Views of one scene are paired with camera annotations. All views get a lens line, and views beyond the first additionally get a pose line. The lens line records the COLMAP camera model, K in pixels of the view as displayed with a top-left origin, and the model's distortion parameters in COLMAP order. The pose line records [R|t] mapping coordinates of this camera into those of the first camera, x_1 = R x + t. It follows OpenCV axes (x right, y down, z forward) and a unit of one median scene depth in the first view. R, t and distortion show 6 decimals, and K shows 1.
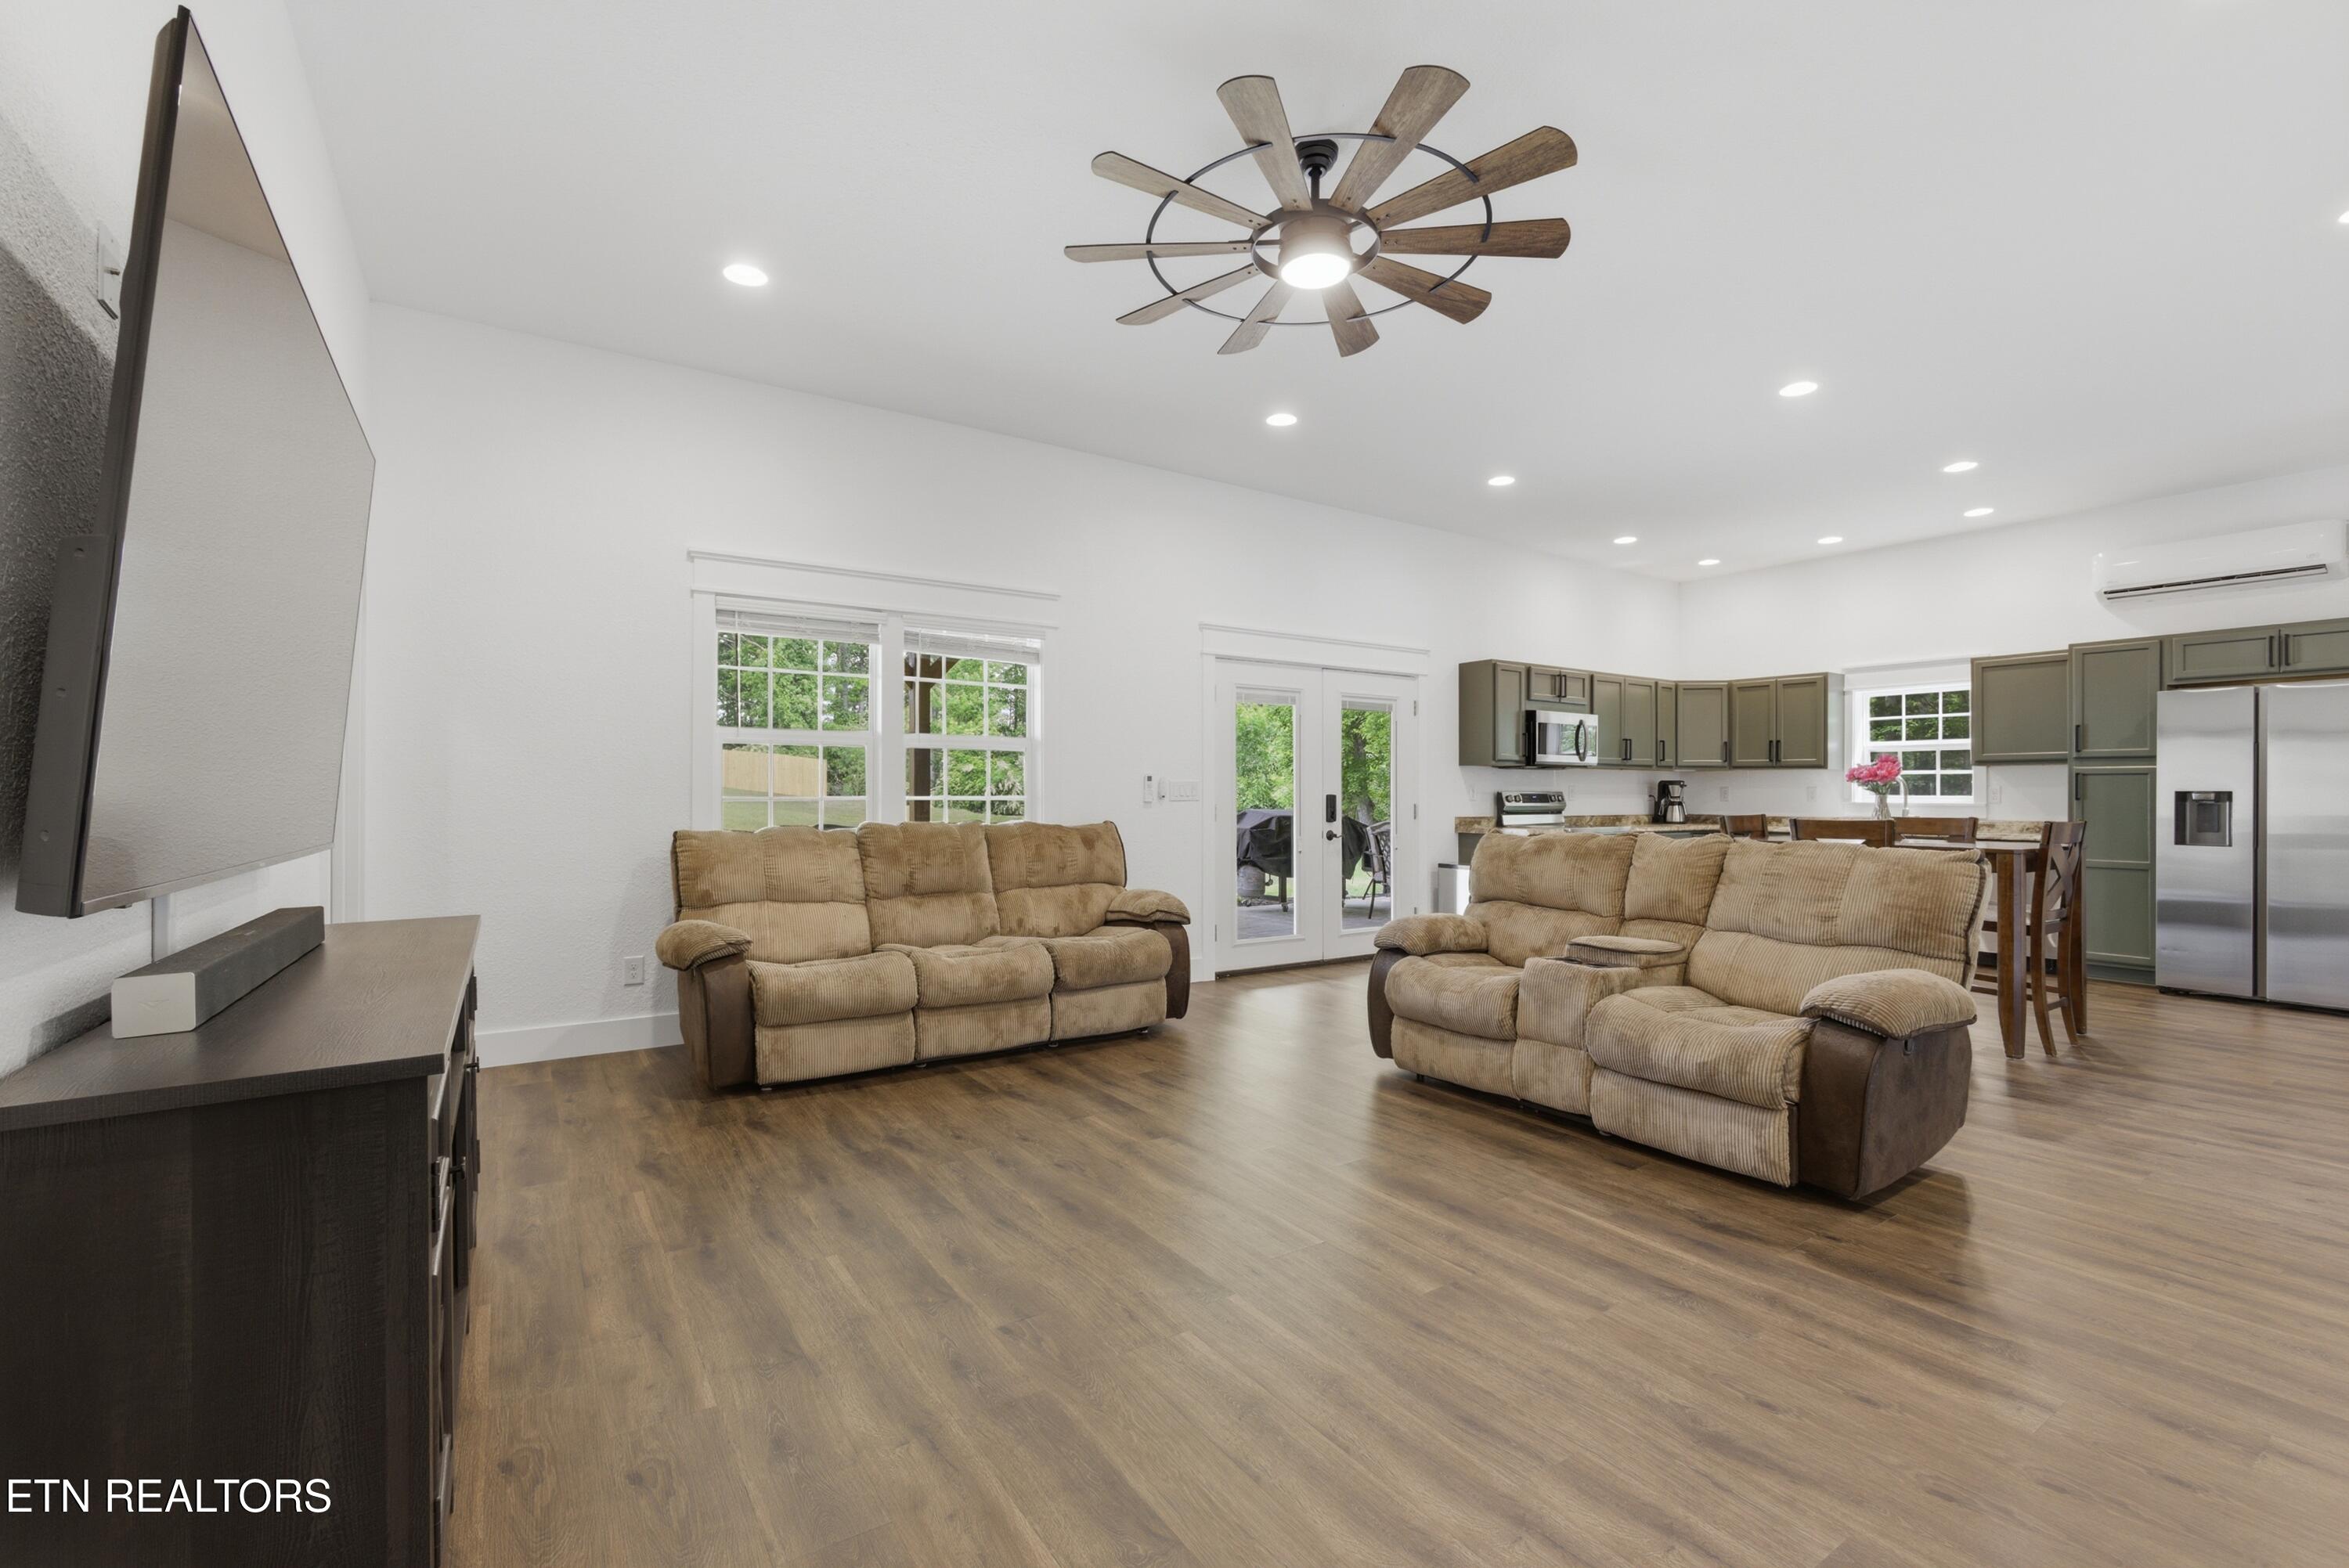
lens RADIAL K [[991.4, 0, 1176.4], [0, 991.4, 789.3], [0, 0, 1]] dist [-0.012174, 0.003570]
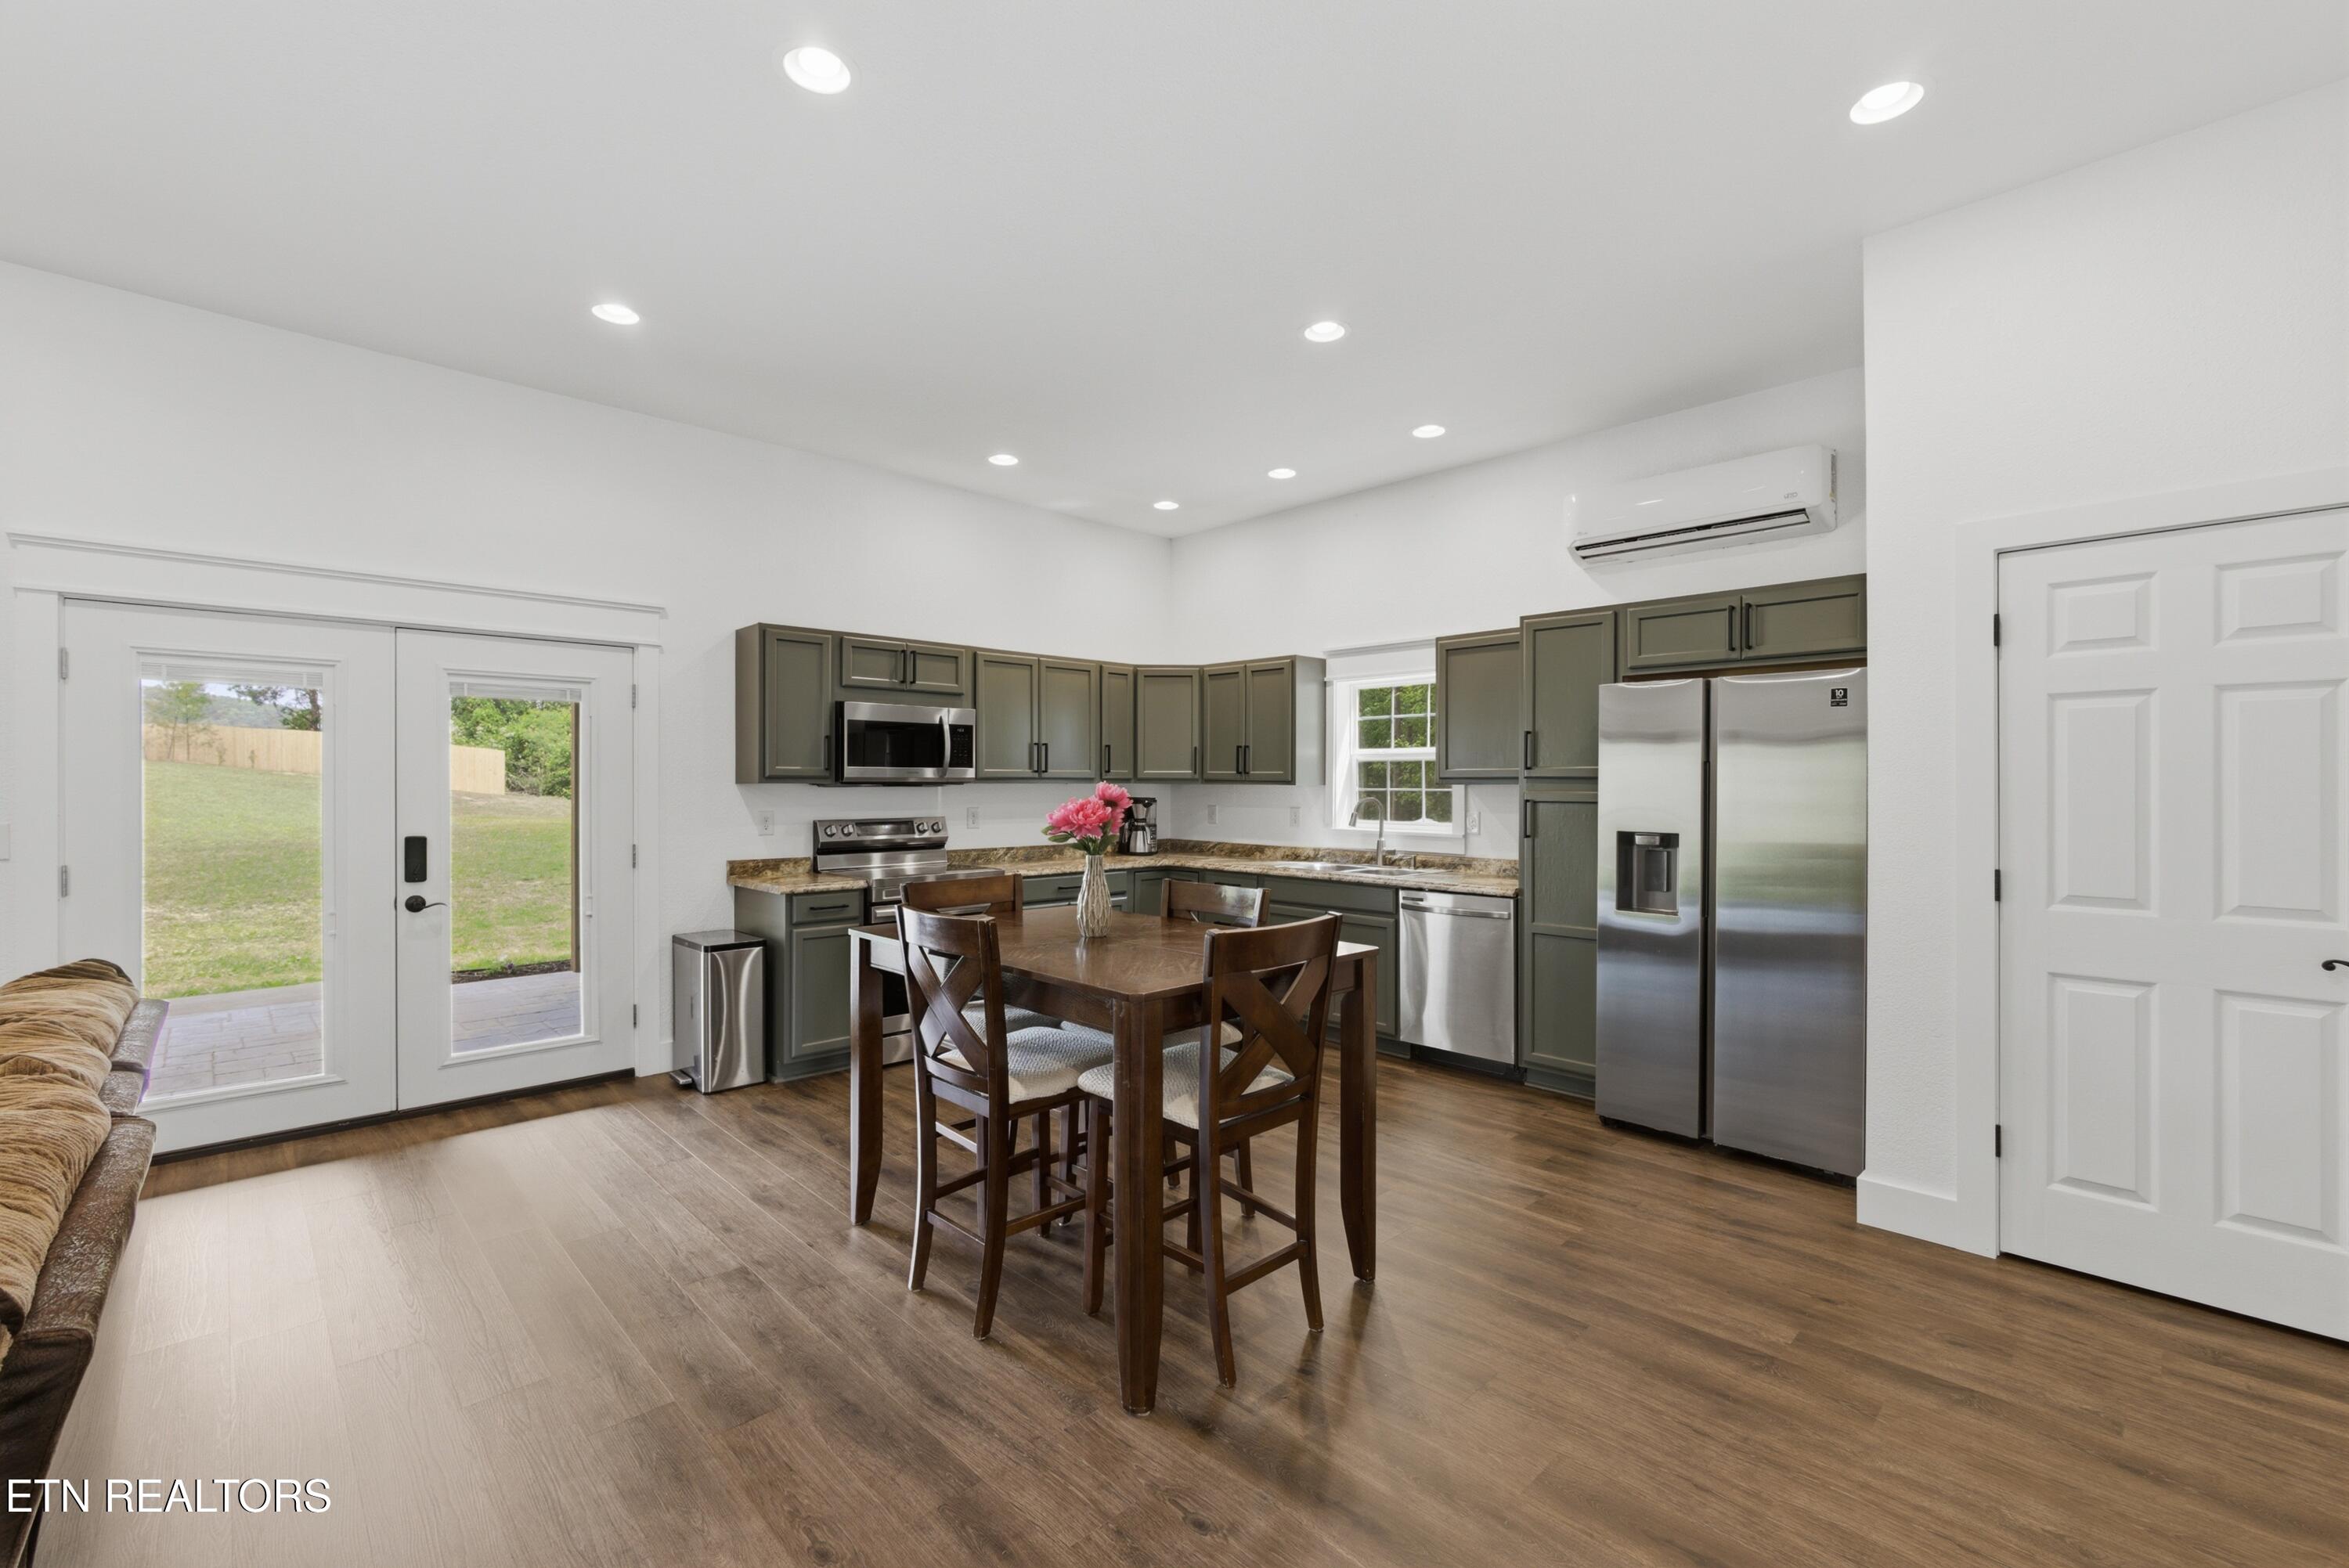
lens RADIAL K [[991.4, 0, 1175.5], [0, 991.4, 784.9], [0, 0, 1]] dist [-0.012174, 0.003570]
pose [[0.982282, -0.002658, 0.187390, 0.499700], [0.001384, 0.999975, 0.006932, -0.029977], [-0.187403, -0.006550, 0.982261, 0.325781]]
